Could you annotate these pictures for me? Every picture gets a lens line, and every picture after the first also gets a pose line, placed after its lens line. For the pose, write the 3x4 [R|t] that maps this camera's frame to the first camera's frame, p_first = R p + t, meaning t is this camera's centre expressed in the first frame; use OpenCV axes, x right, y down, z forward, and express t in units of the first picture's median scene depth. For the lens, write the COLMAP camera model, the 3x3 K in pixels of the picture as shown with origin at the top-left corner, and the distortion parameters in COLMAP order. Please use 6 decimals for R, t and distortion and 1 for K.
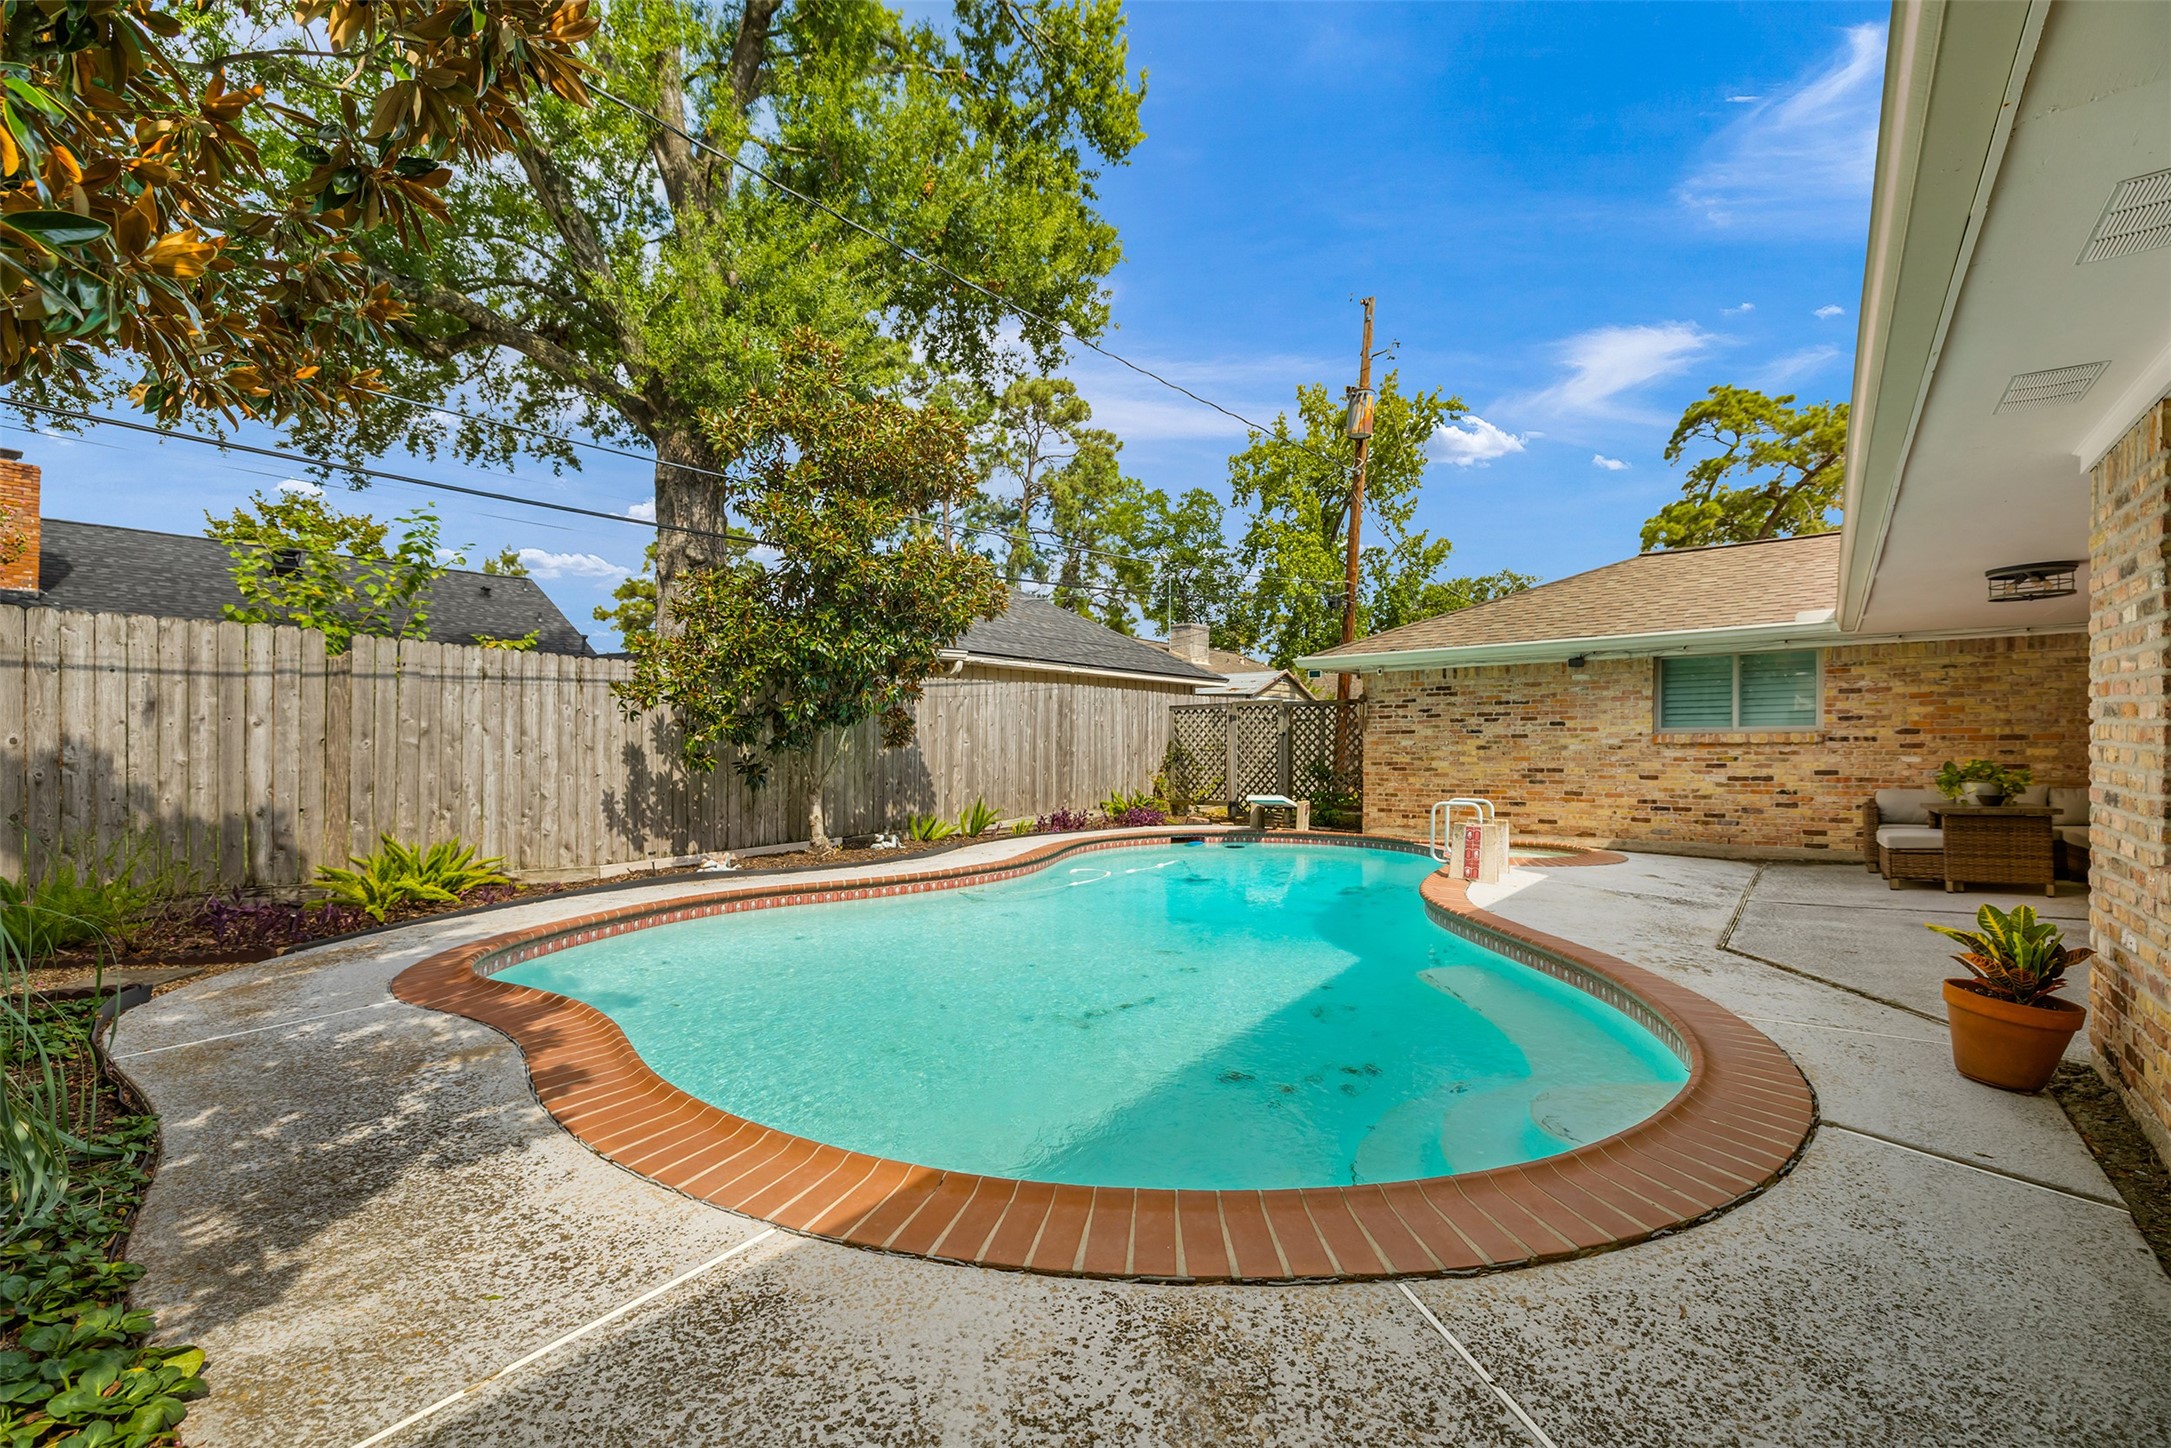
lens RADIAL K [[925.7, 0, 1090.5], [0, 925.7, 734.4], [0, 0, 1]] dist [0.003282, 0.000376]
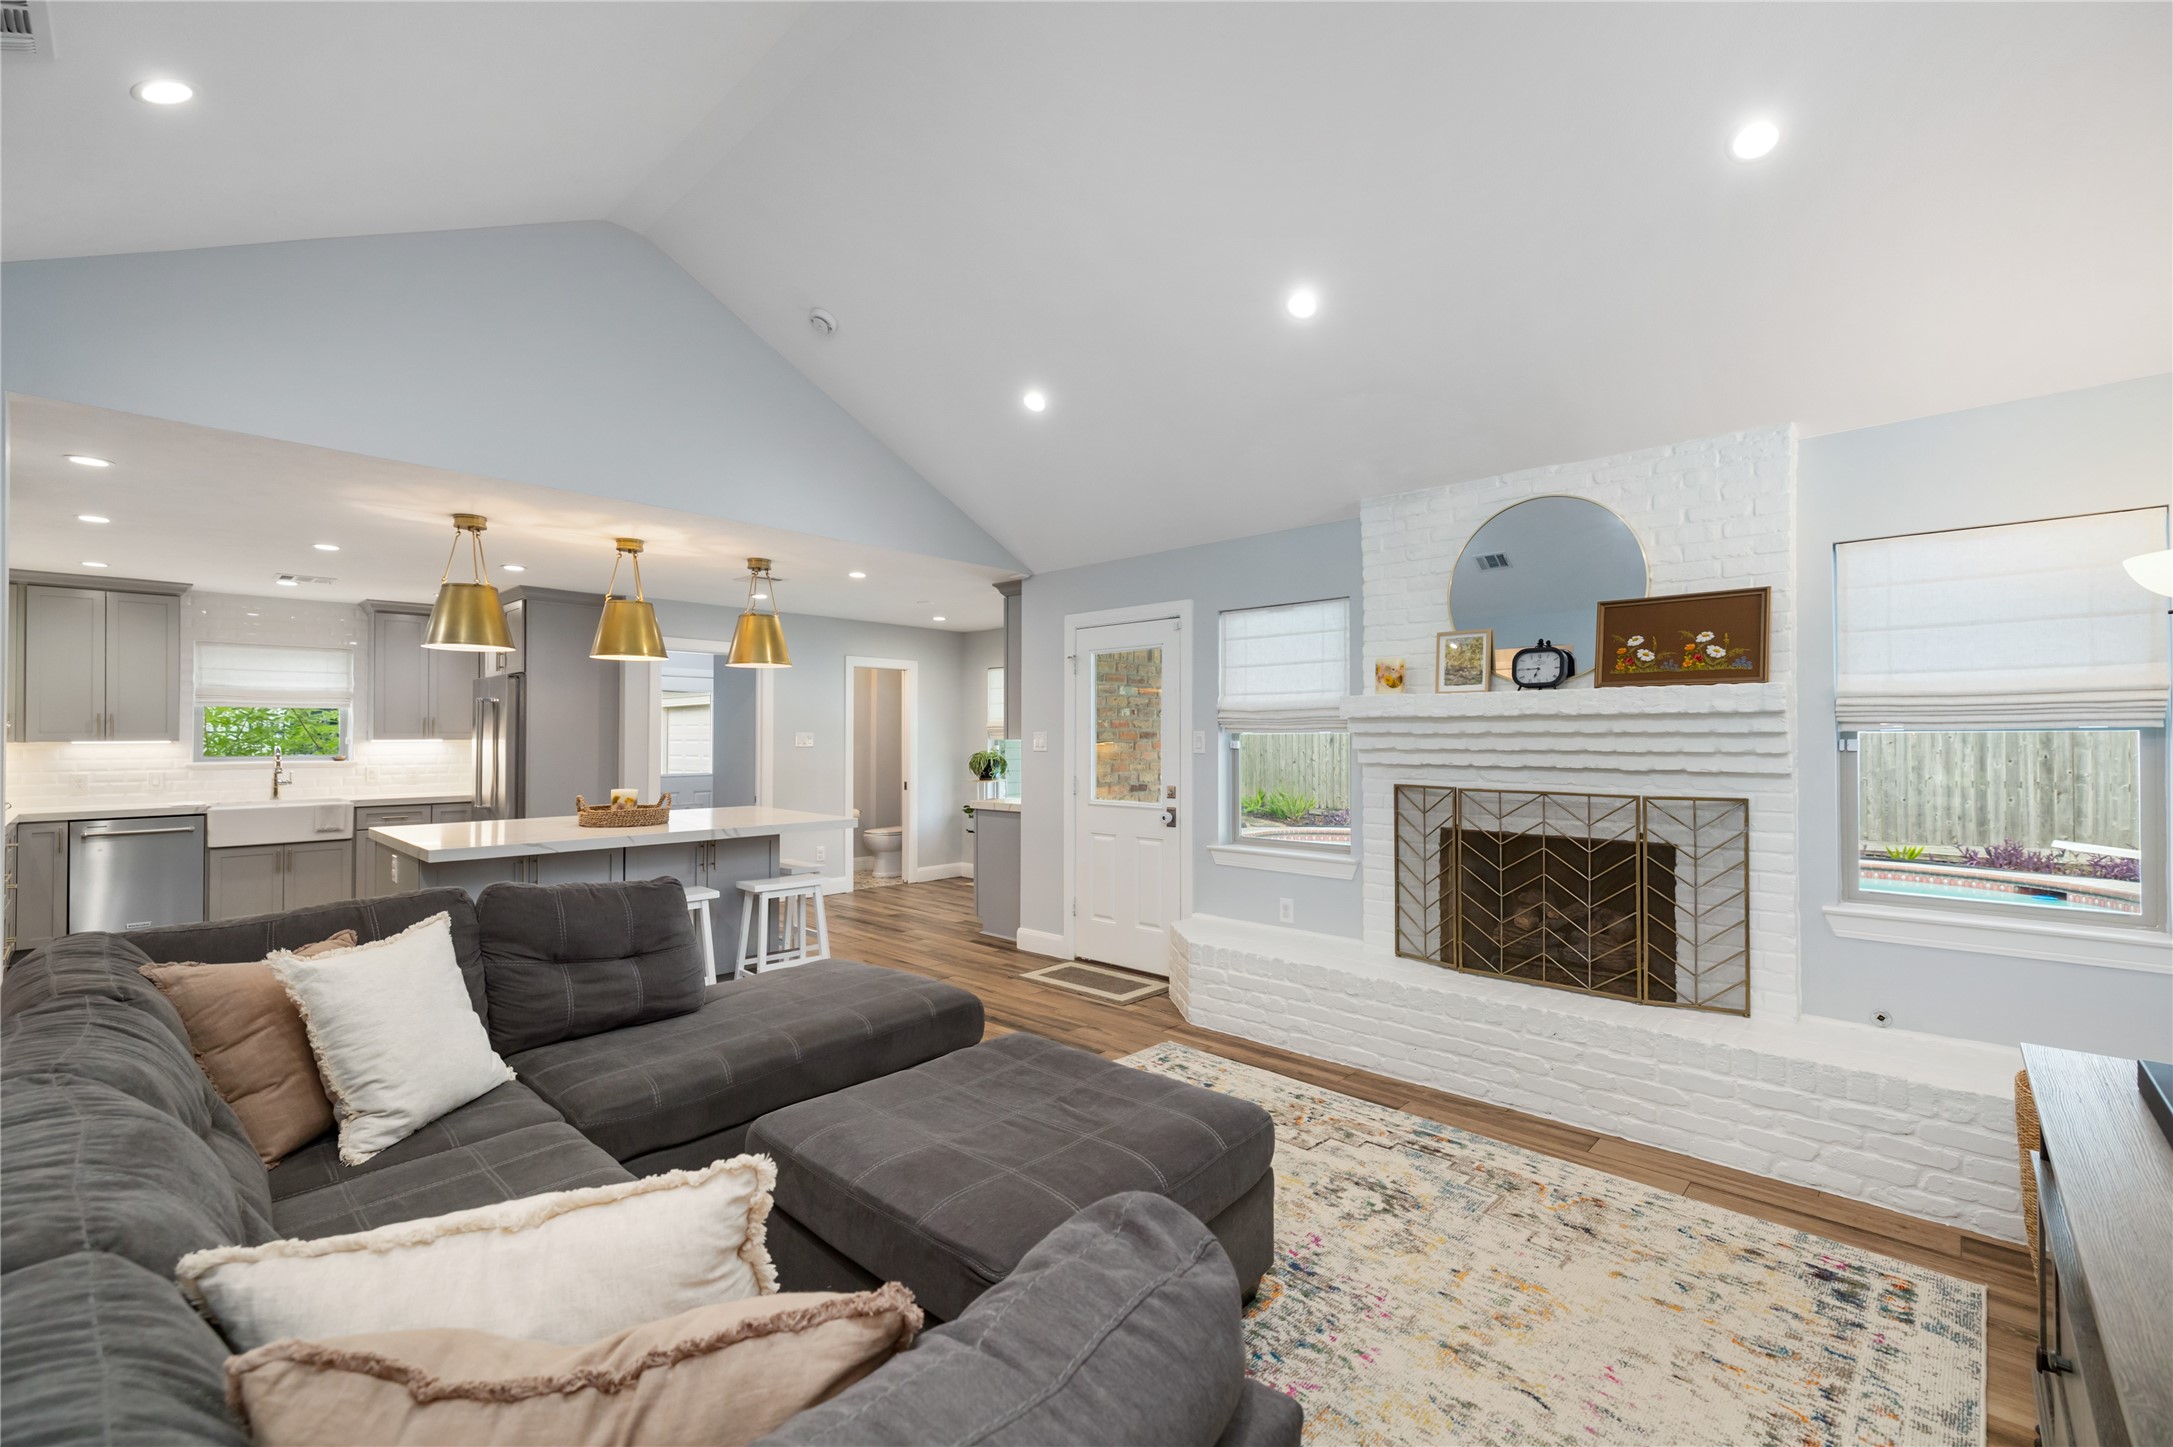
lens RADIAL K [[919.8, 0, 1087.0], [0, 919.8, 727.3], [0, 0, 1]] dist [0.003655, -0.000720]
pose [[-0.073289, -0.007019, -0.997286, 1.122043], [0.010347, 0.999916, -0.007798, -0.033161], [0.997257, -0.010890, -0.073210, 0.305328]]
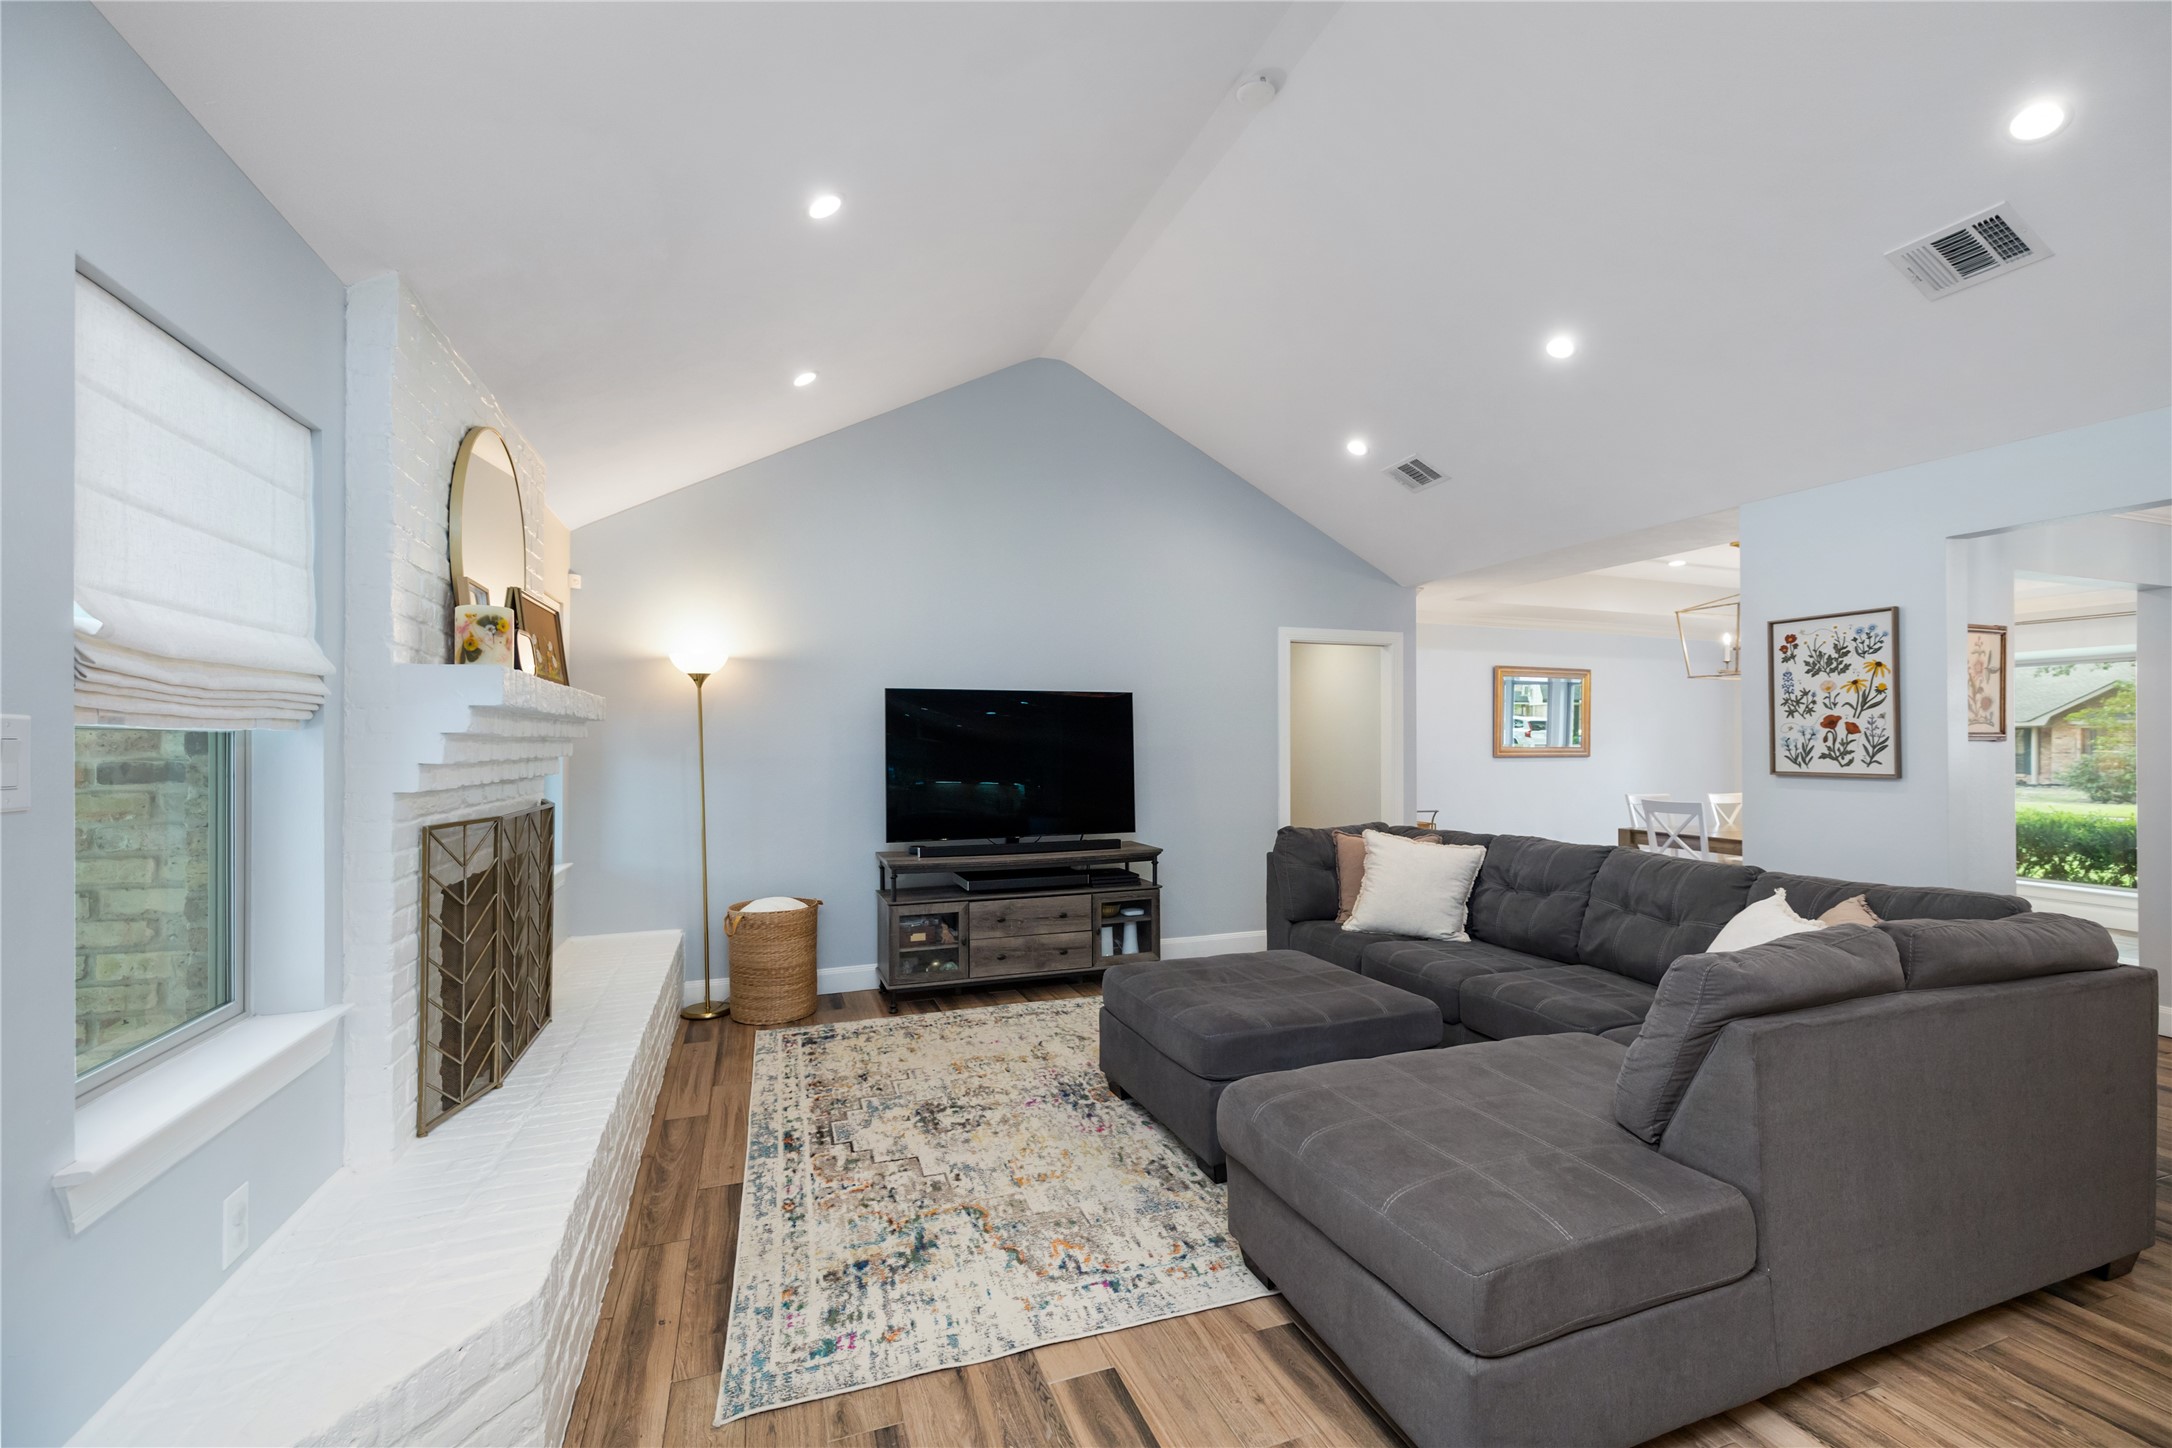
lens RADIAL K [[915.0, 0, 1089.0], [0, 915.0, 736.0], [0, 0, 1]] dist [-0.001044, -0.000194]
pose [[0.515427, 0.007161, 0.856903, 0.573087], [-0.006316, 0.999970, -0.004557, -0.031892], [-0.856910, -0.003063, 0.515457, 0.149199]]
